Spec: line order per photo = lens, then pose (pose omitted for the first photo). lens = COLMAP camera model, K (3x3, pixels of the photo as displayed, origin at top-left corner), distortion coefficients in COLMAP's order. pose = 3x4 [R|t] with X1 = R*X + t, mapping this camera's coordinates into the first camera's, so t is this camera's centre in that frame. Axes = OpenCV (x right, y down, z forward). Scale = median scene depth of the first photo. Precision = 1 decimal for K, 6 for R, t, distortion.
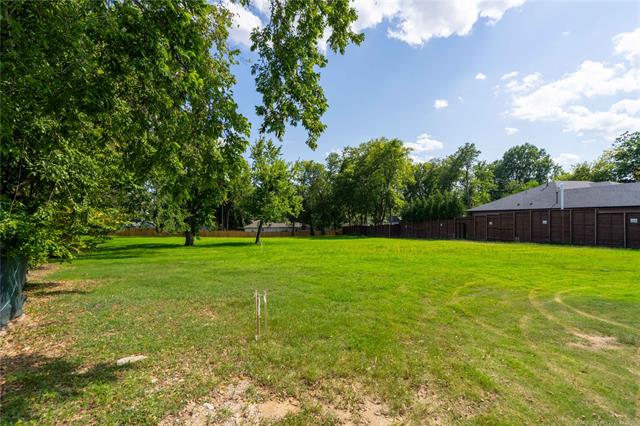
lens RADIAL K [[307.6, 0, 326.8], [0, 307.6, 222.2], [0, 0, 1]] dist [0.011103, -0.003590]
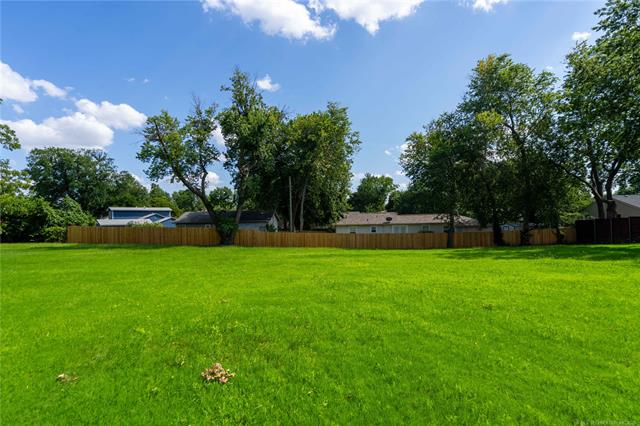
lens RADIAL K [[307.6, 0, 313.3], [0, 307.6, 216.5], [0, 0, 1]] dist [0.011103, -0.003590]
pose [[0.971213, -0.015143, -0.237732, -0.257249], [0.008746, 0.999571, -0.027939, 0.023503], [0.238053, 0.025055, 0.970929, 0.731670]]
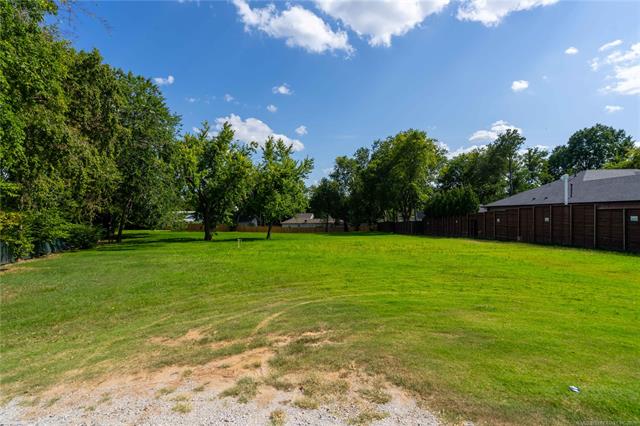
lens RADIAL K [[307.6, 0, 322.8], [0, 307.6, 217.8], [0, 0, 1]] dist [0.011103, -0.003590]
pose [[0.976763, -0.000645, -0.214319, 0.126731], [0.000856, 0.999999, 0.000892, -0.002935], [0.214318, -0.001055, 0.976763, 0.011991]]
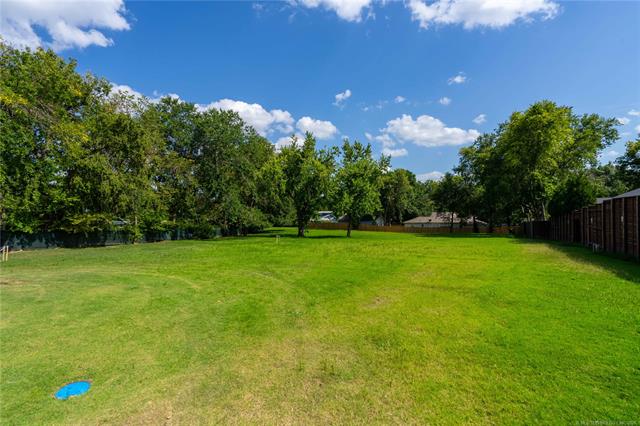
lens RADIAL K [[307.6, 0, 315.3], [0, 307.6, 213.7], [0, 0, 1]] dist [0.011103, -0.003590]
pose [[0.707535, -0.008812, -0.706623, 0.333508], [0.000021, 0.999923, -0.012448, 0.000610], [0.706678, 0.008792, 0.707480, 0.096863]]
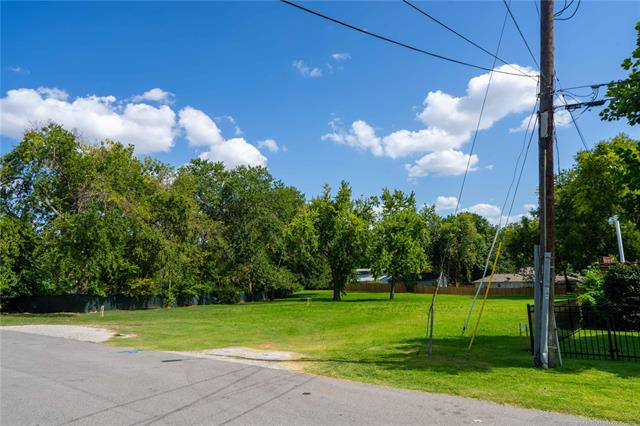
lens RADIAL K [[455.5, 0, 324.5], [0, 455.5, 217.3], [0, 0, 1]] dist [0.020520, -0.003677]
pose [[0.640600, -0.110725, -0.759849, 0.522838], [0.017341, 0.991383, -0.129843, -0.002223], [0.767679, 0.070001, 0.637000, -0.048970]]
